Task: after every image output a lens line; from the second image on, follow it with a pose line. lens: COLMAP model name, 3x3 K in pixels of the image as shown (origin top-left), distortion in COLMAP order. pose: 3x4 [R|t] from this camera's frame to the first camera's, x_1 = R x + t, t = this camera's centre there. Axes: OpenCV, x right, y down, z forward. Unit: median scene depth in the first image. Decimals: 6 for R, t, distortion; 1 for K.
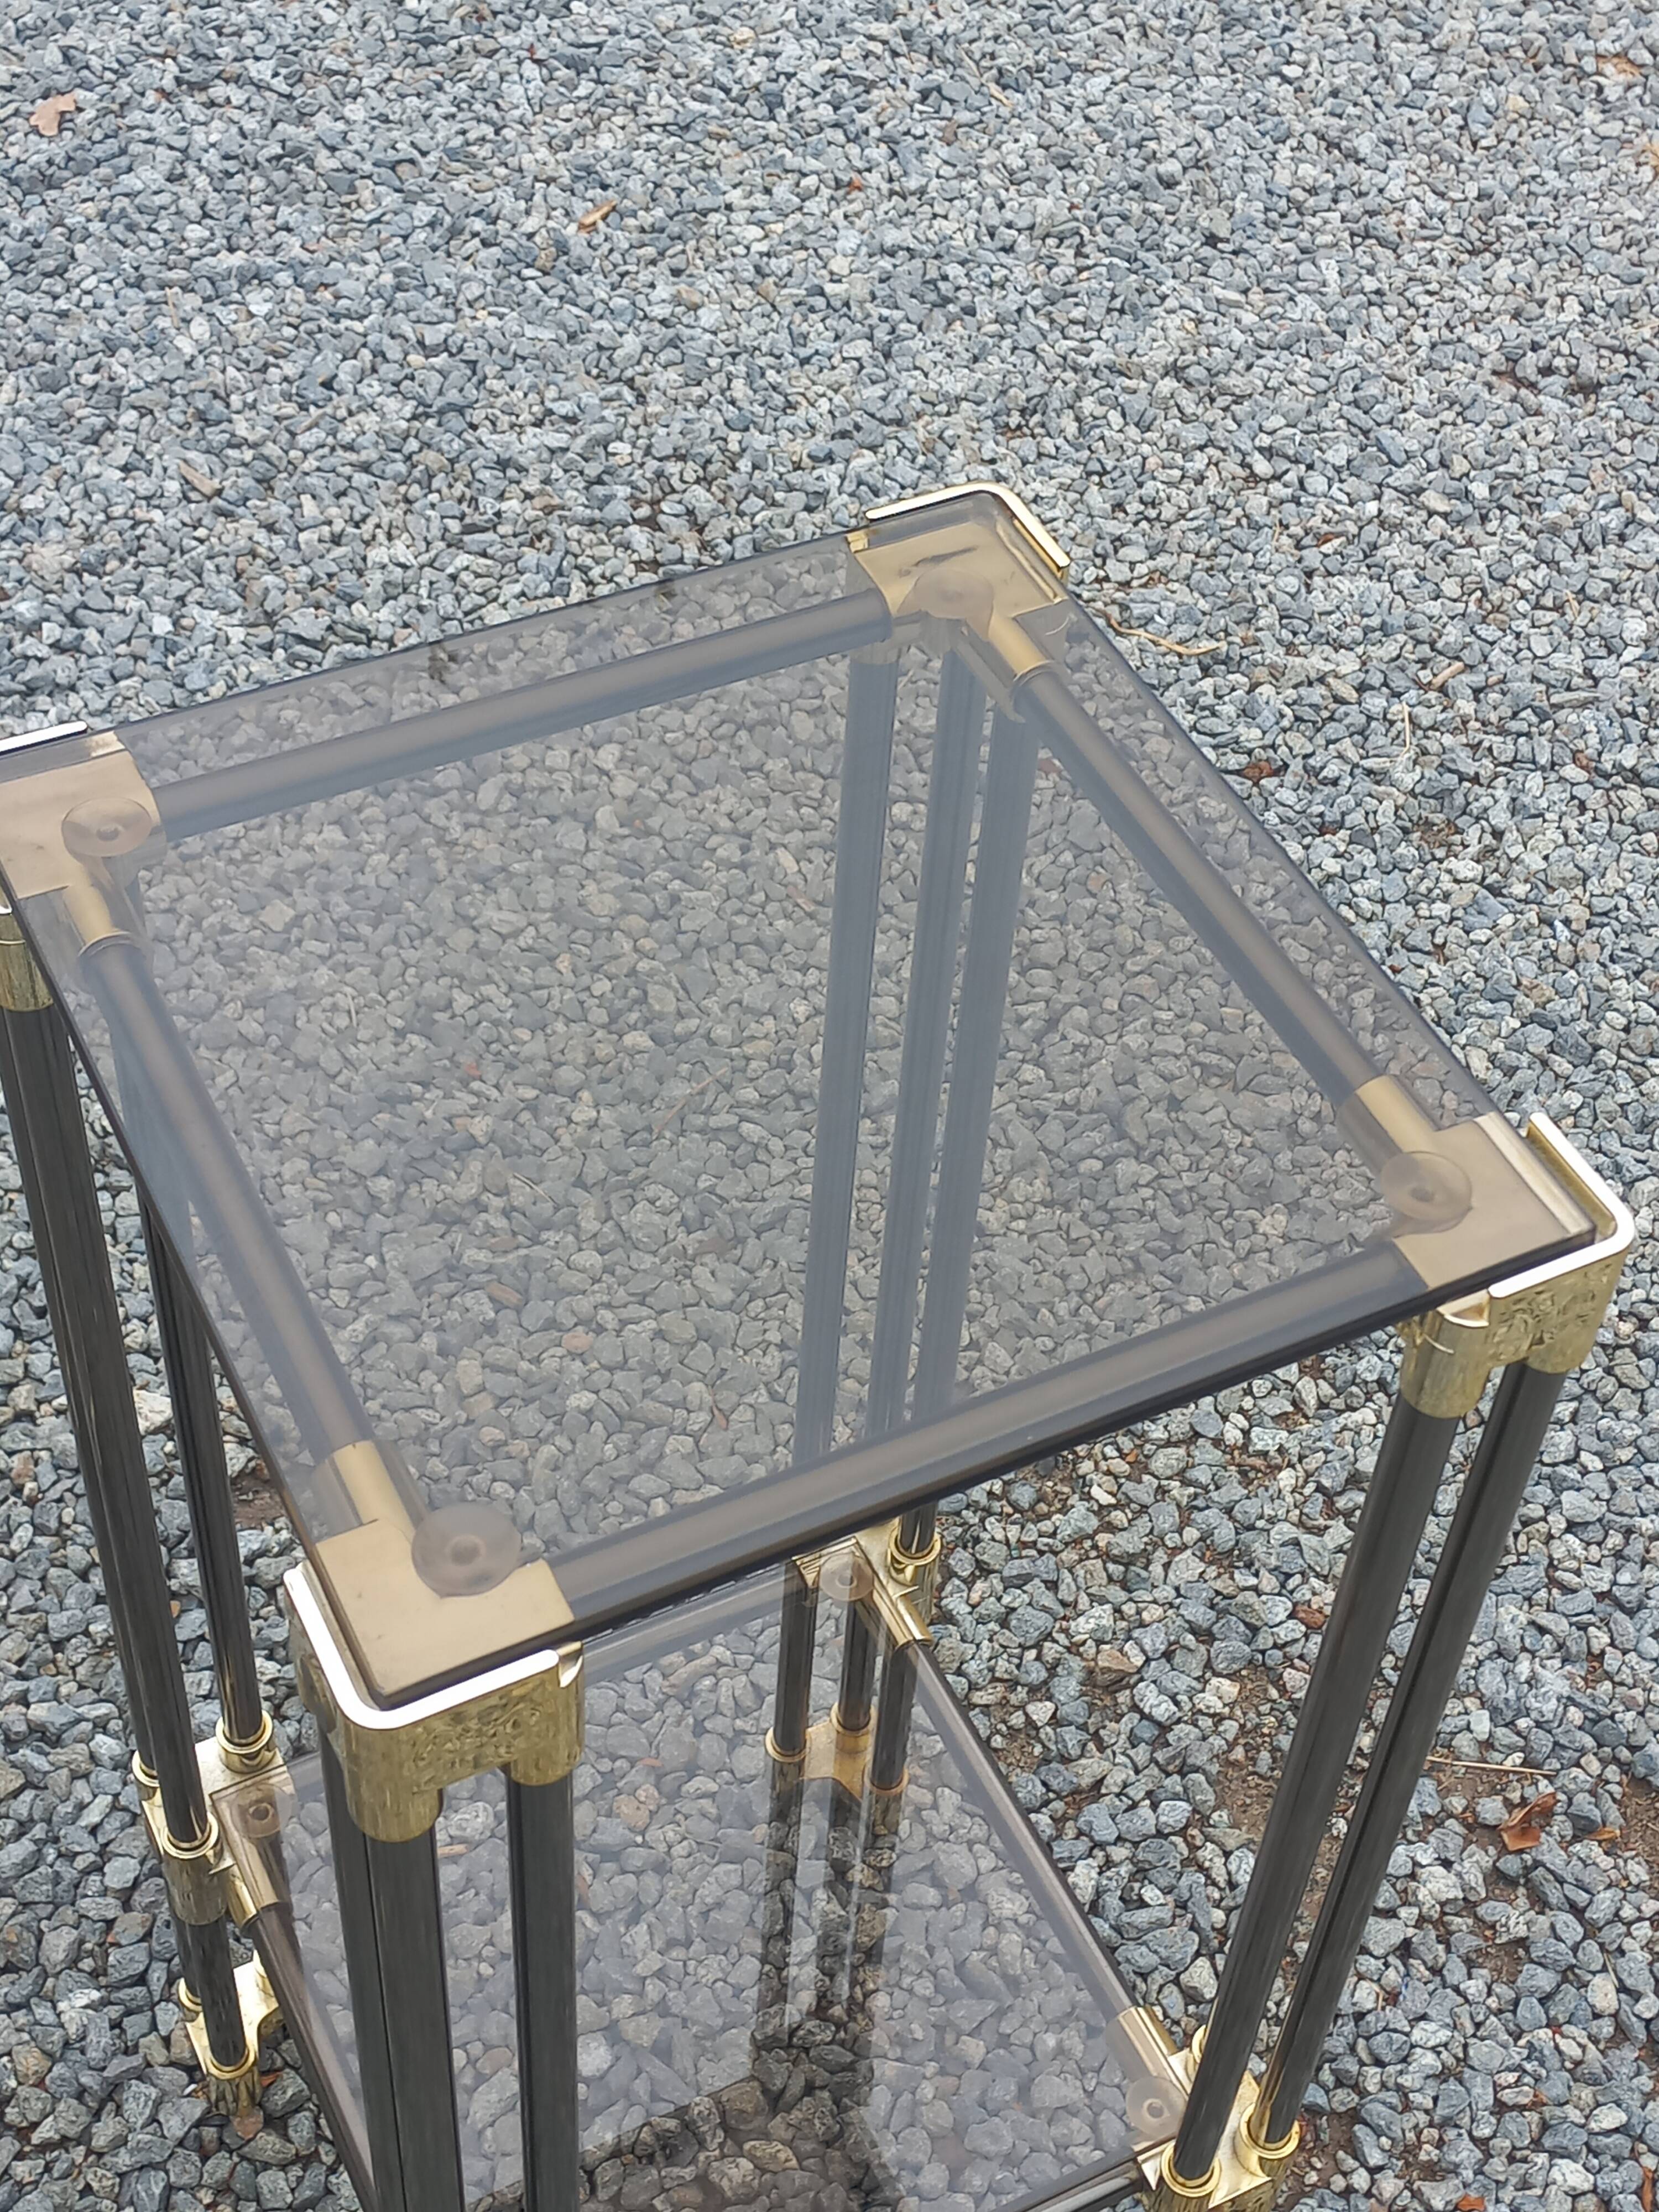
lens RADIAL K [[3173.1, 0, 837.3], [0, 3173.1, 1102.1], [0, 0, 1]] dist [0.077983, 0.000000]
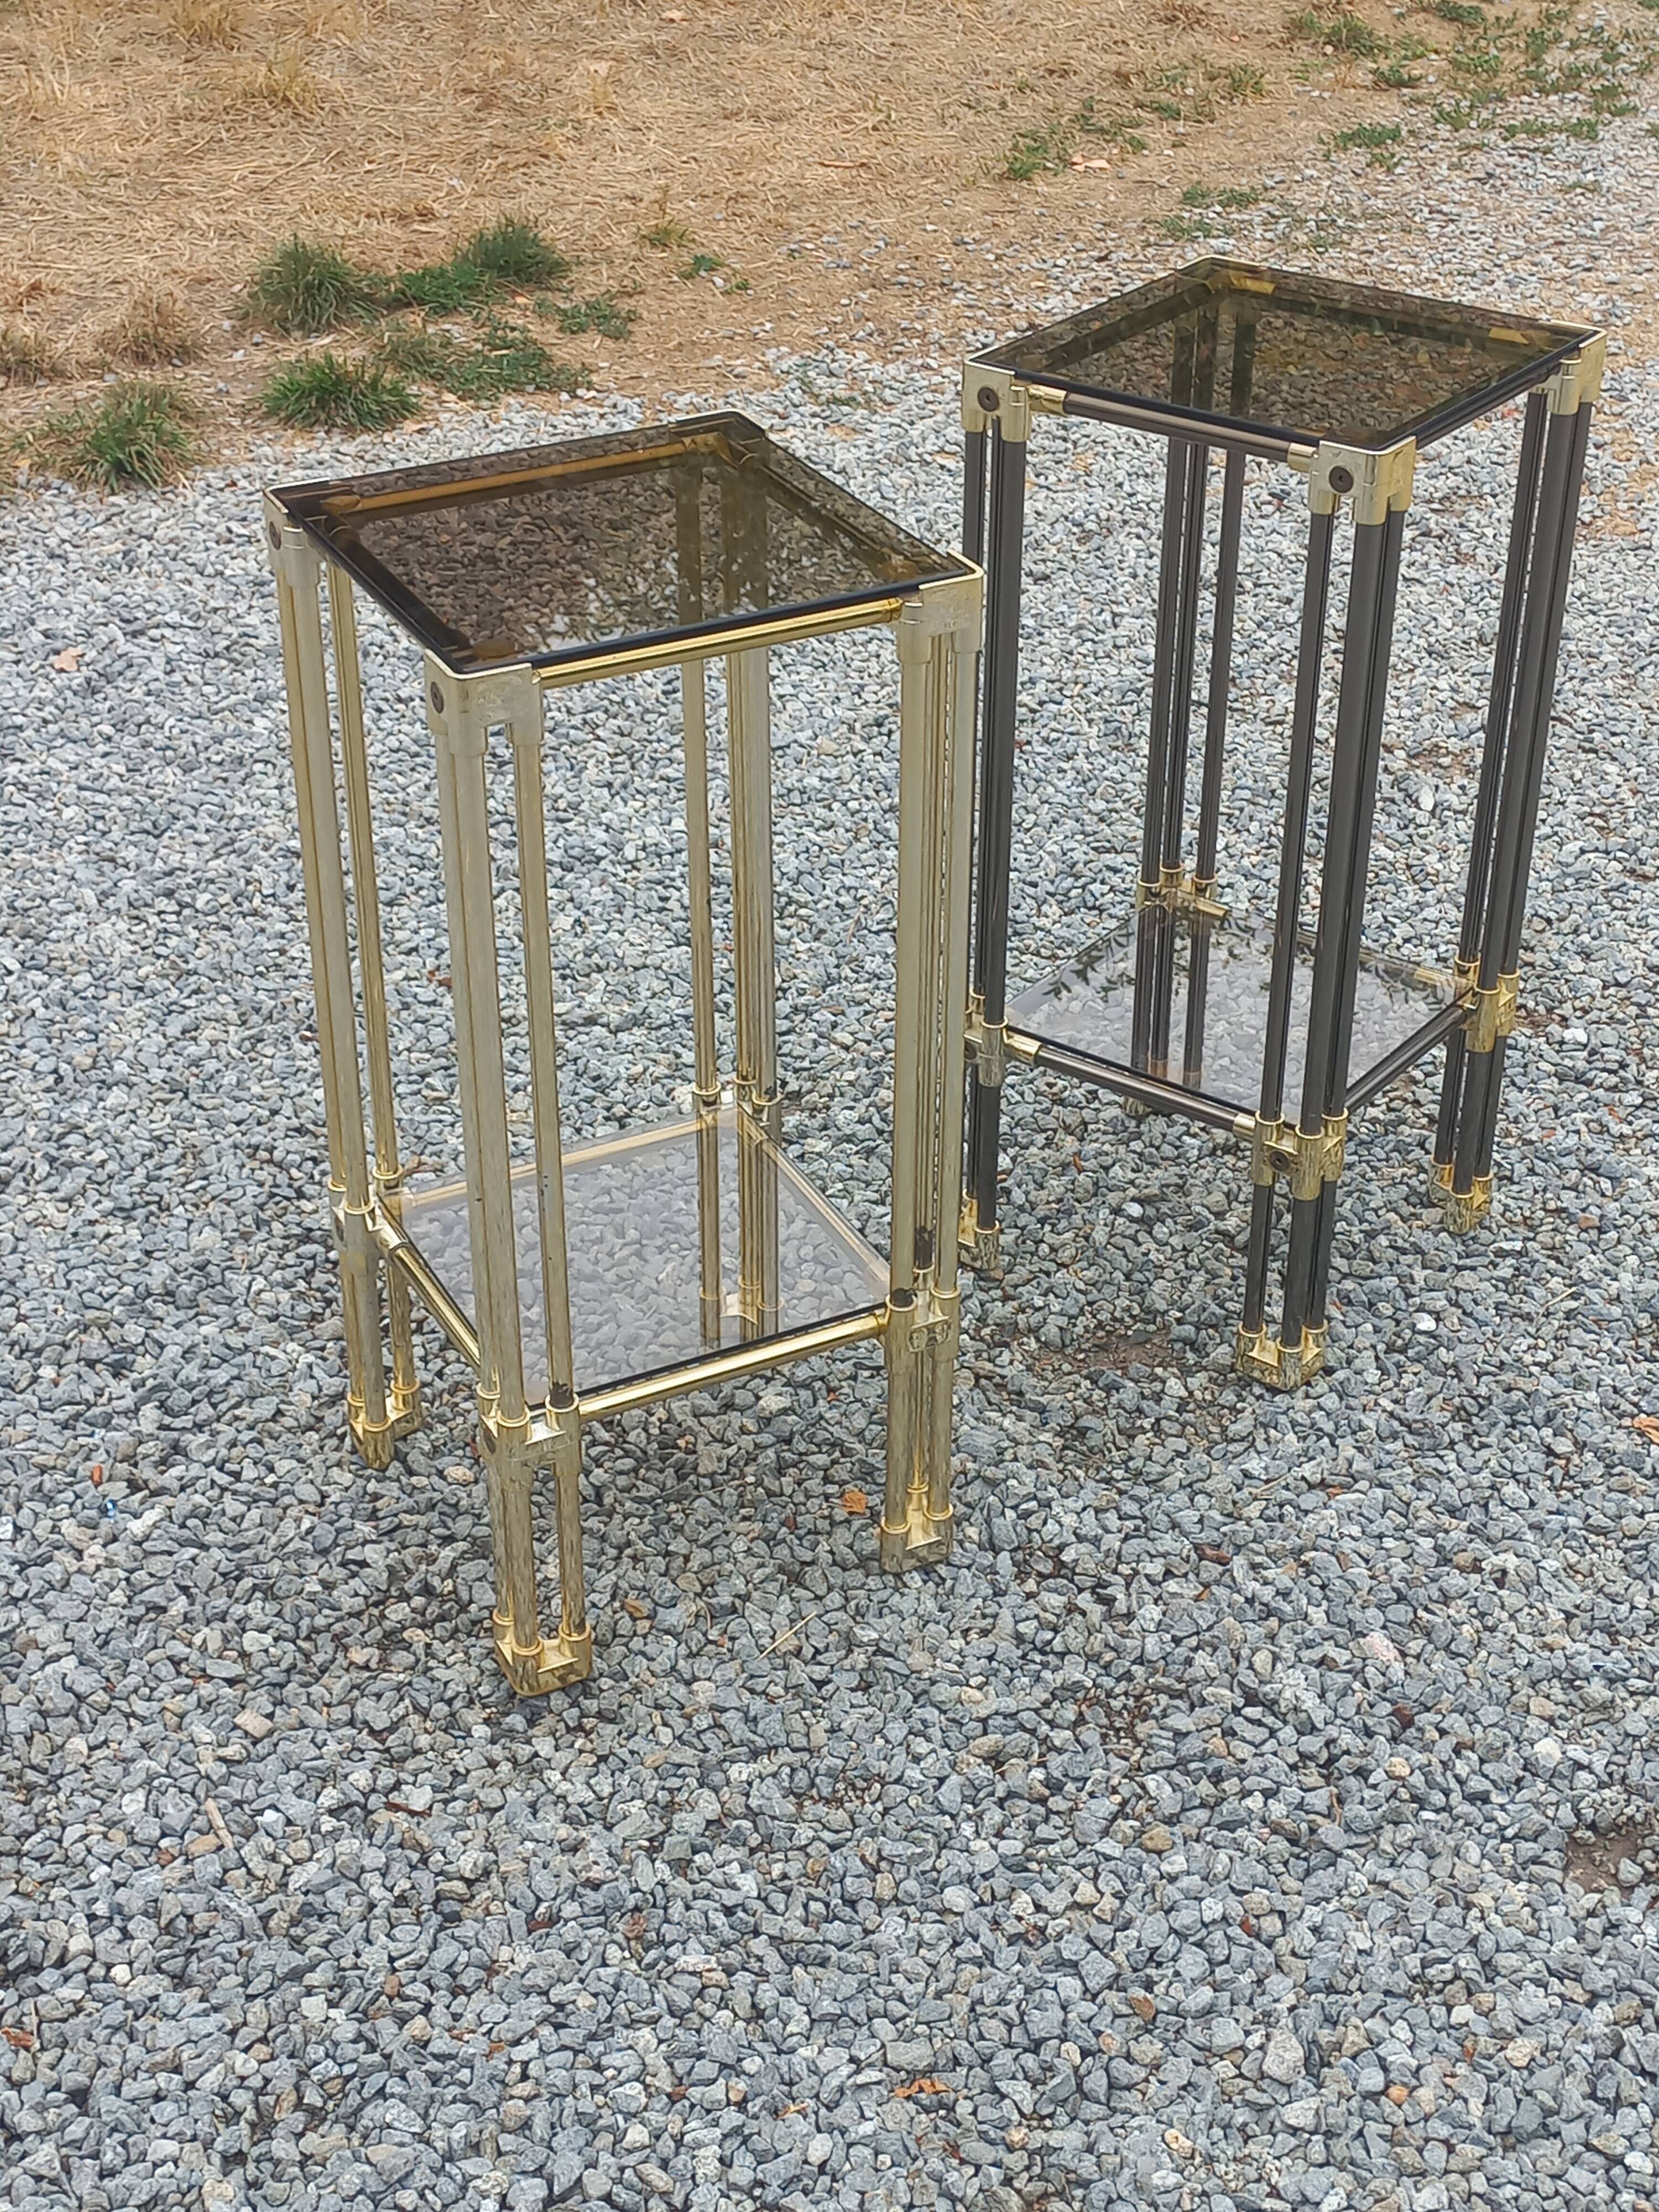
lens RADIAL K [[3173.1, 0, 836.0], [0, 3173.1, 1100.8], [0, 0, 1]] dist [0.077983, 0.000000]
pose [[0.894505, -0.268323, 0.357581, -0.751305], [0.359860, 0.906747, -0.219796, 0.498945], [-0.265259, 0.325288, 0.907648, -0.575344]]
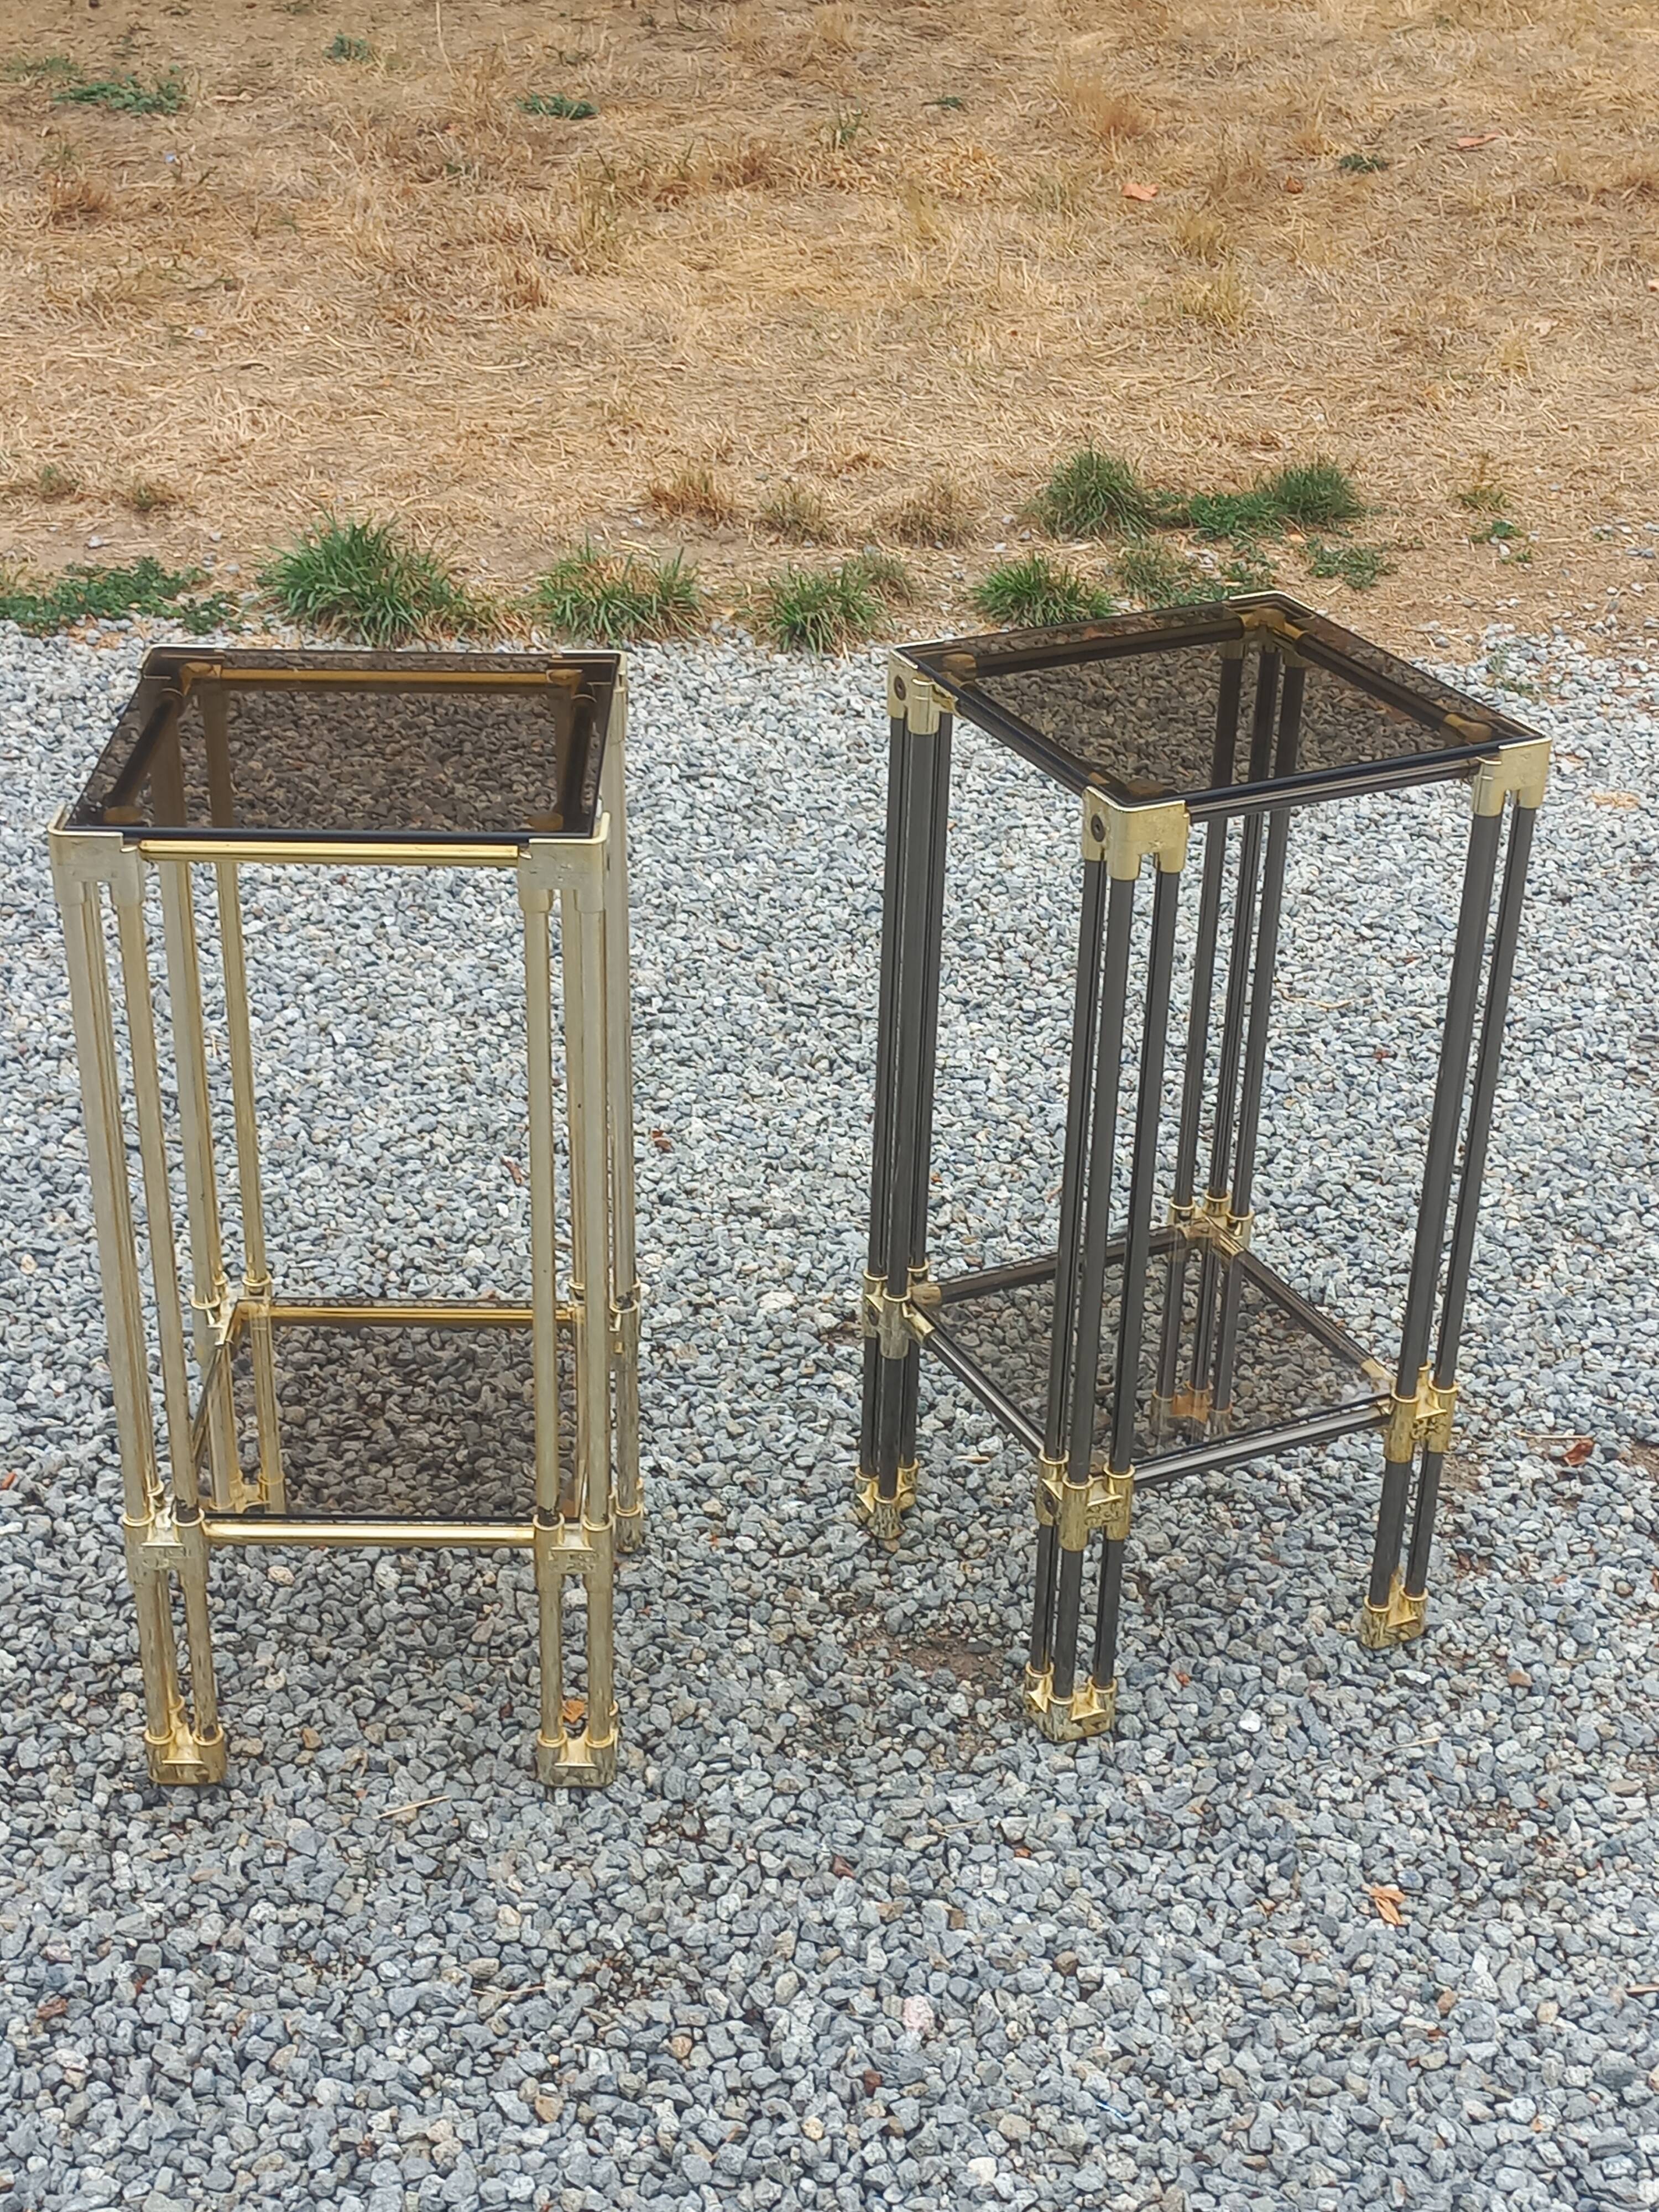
lens RADIAL K [[3173.1, 0, 827.2], [0, 3173.1, 1090.1], [0, 0, 1]] dist [0.077983, 0.000000]
pose [[0.999543, -0.019507, -0.023087, -0.144338], [0.010226, 0.937058, -0.349025, 0.593510], [0.028442, 0.348629, 0.936829, -0.684658]]
